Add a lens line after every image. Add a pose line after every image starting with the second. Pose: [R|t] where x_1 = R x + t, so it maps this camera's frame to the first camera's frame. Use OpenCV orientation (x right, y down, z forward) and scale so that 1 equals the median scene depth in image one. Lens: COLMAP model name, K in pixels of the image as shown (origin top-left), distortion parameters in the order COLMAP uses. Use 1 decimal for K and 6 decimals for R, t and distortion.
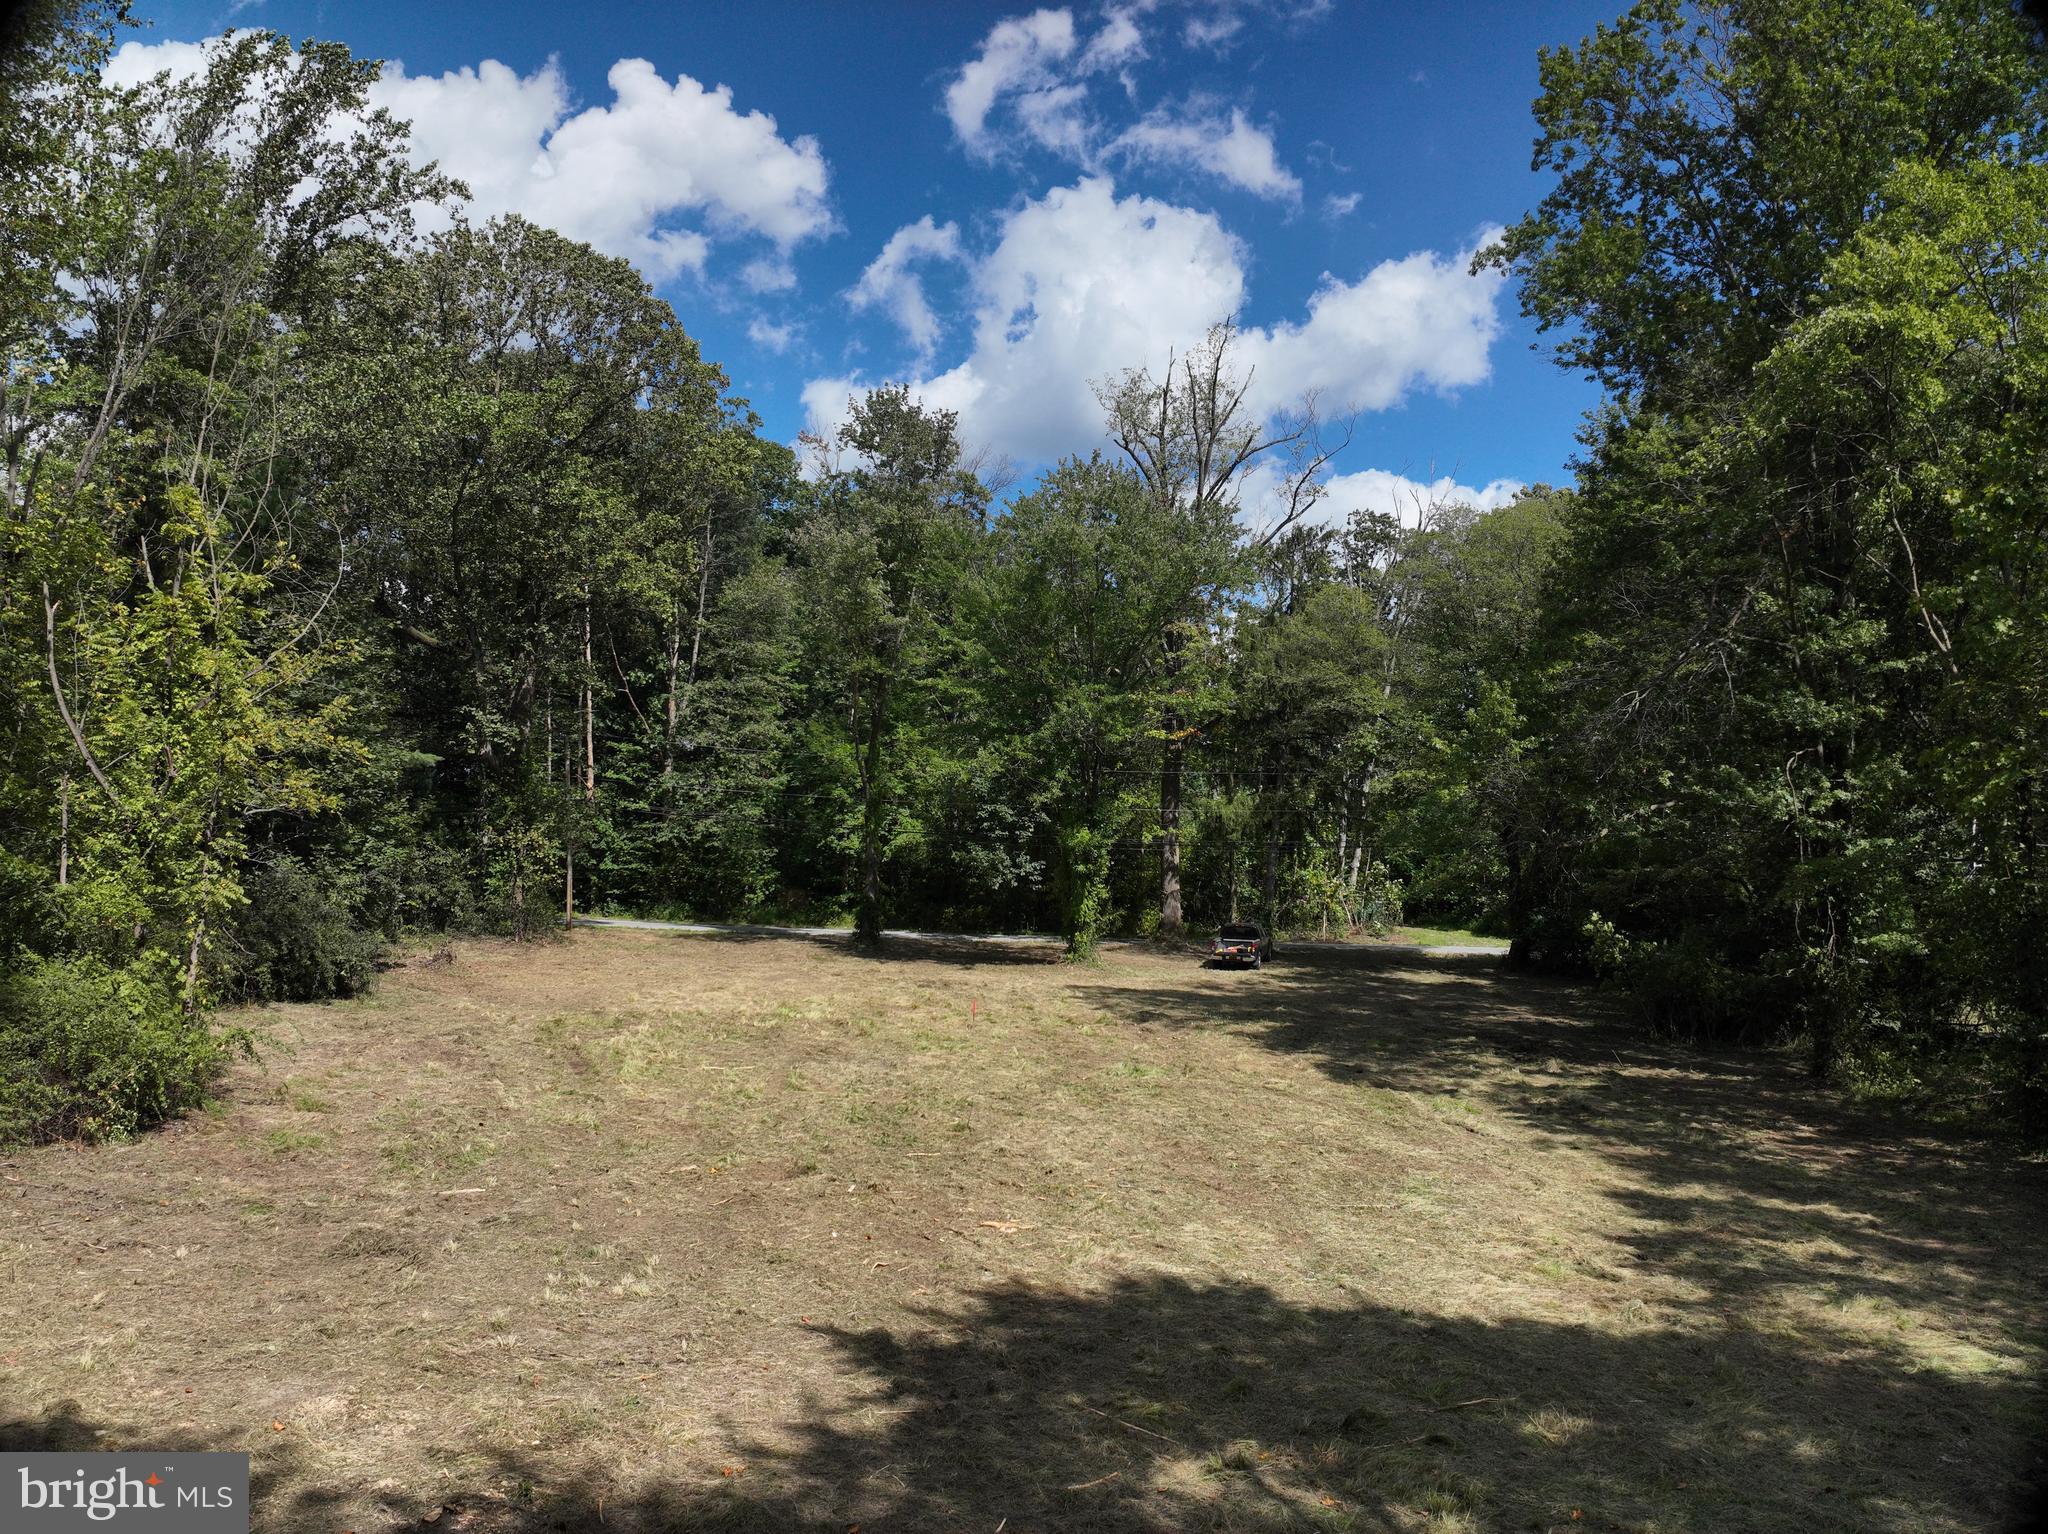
lens RADIAL K [[1443.4, 0, 1027.1], [0, 1443.4, 739.7], [0, 0, 1]] dist [-0.102403, -0.018378]
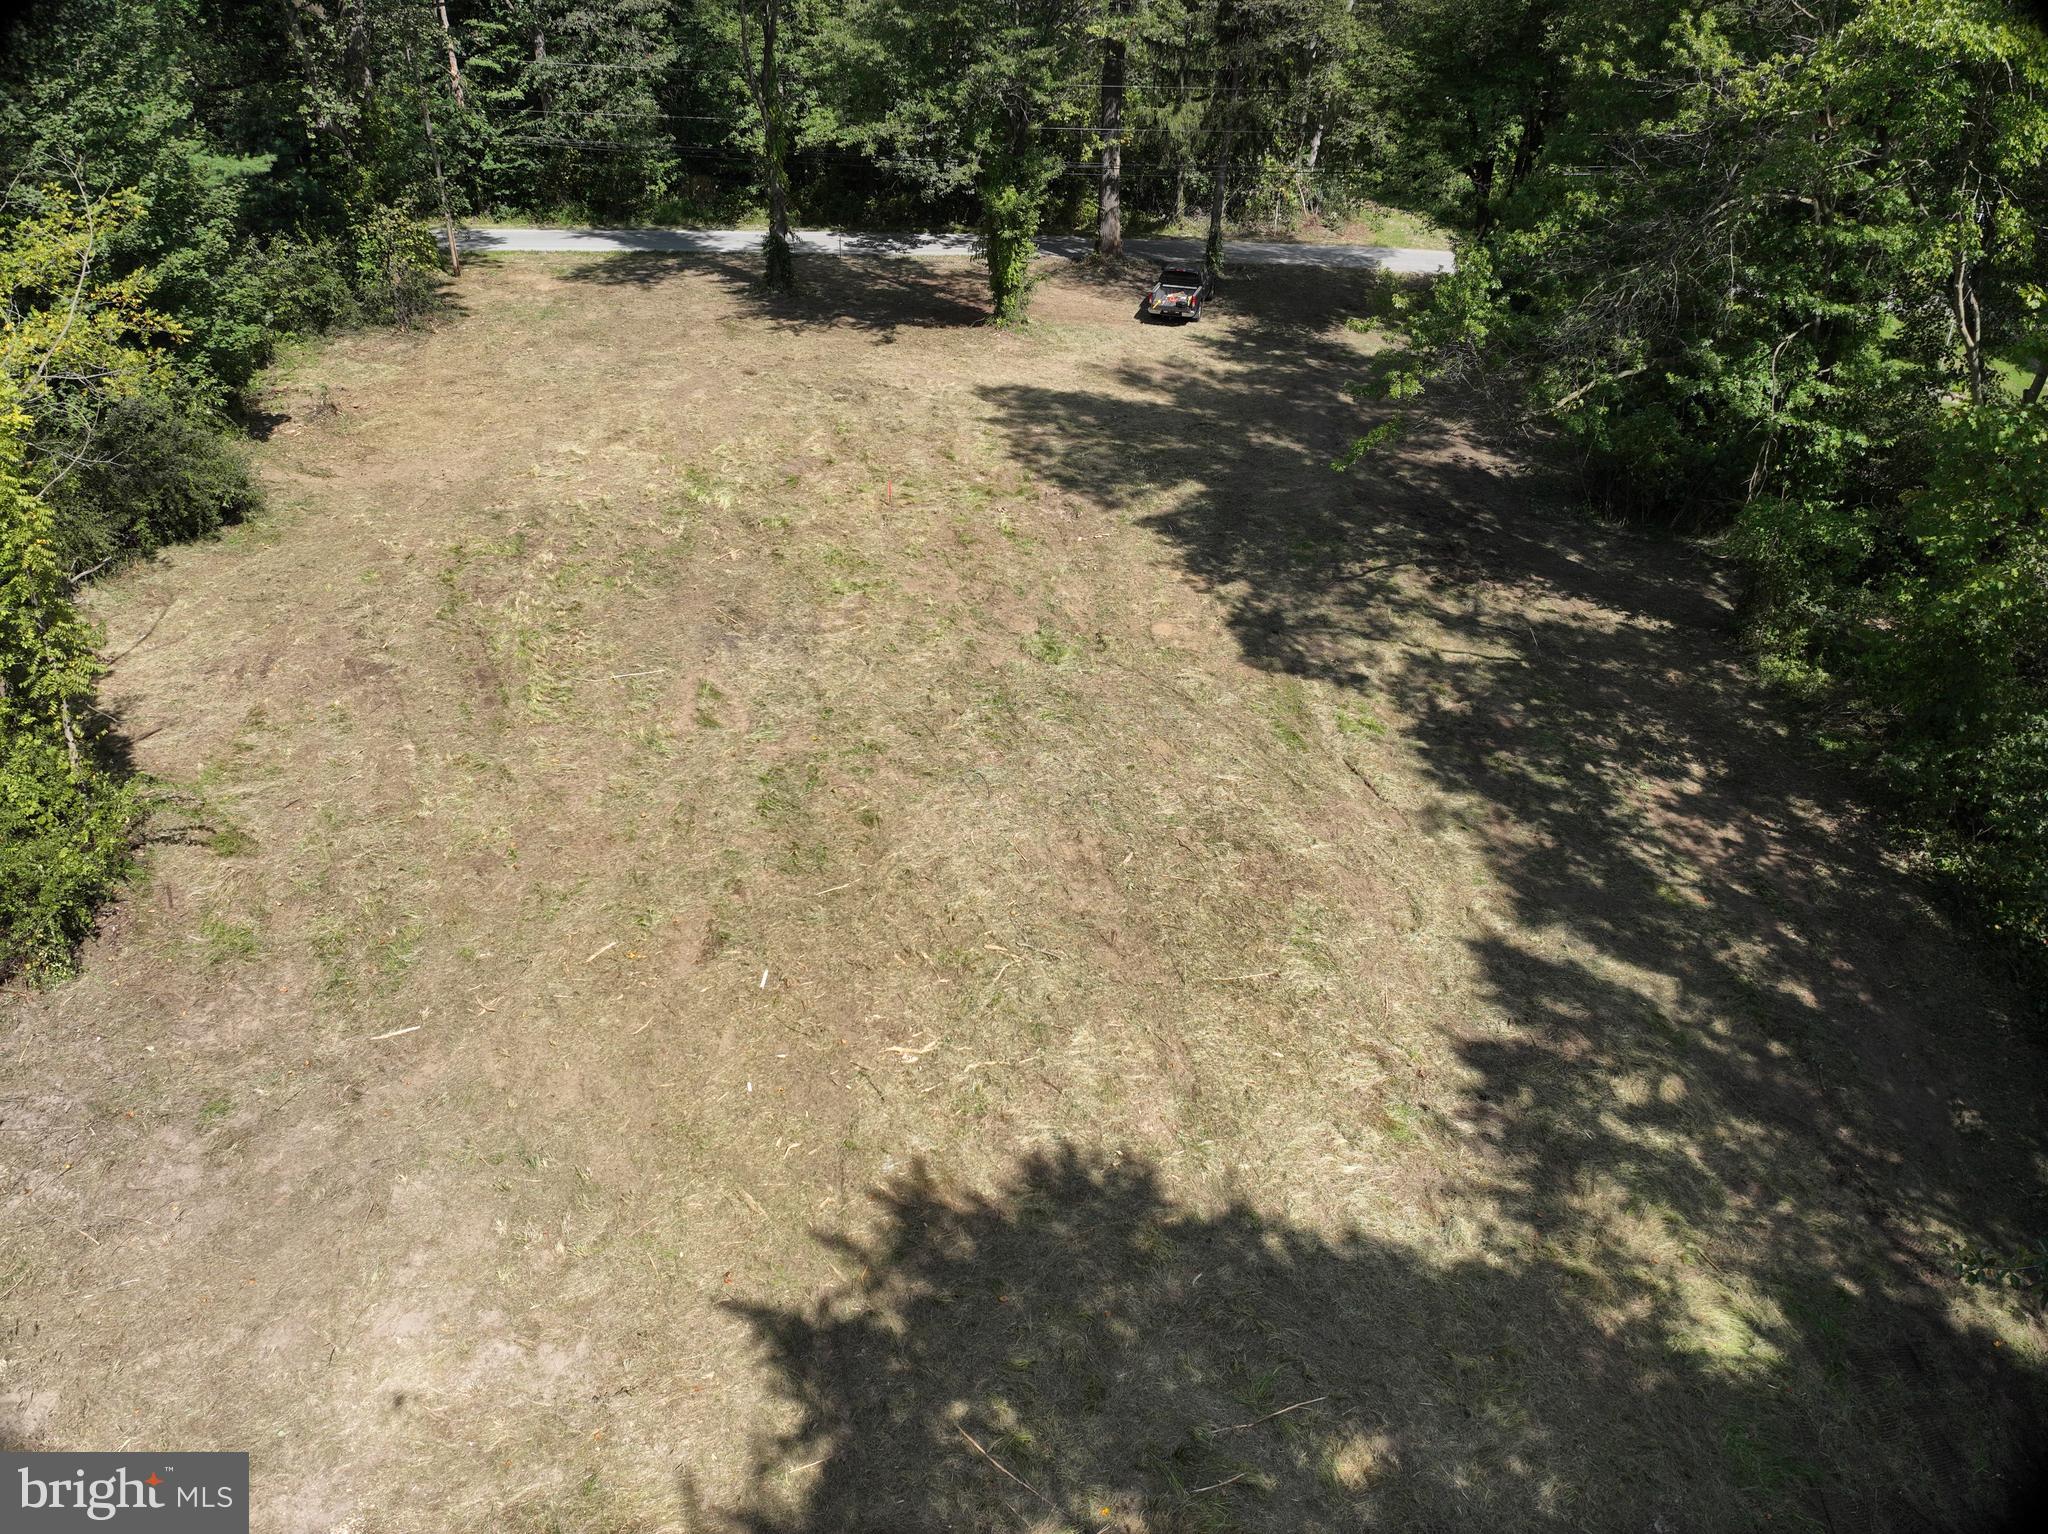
lens RADIAL K [[1443.4, 0, 1035.8], [0, 1443.4, 754.6], [0, 0, 1]] dist [-0.102403, -0.018378]
pose [[0.999113, -0.026439, 0.032784, 0.015630], [0.002800, 0.818390, 0.574657, -0.141424], [-0.042023, -0.574055, 0.817737, 0.069300]]
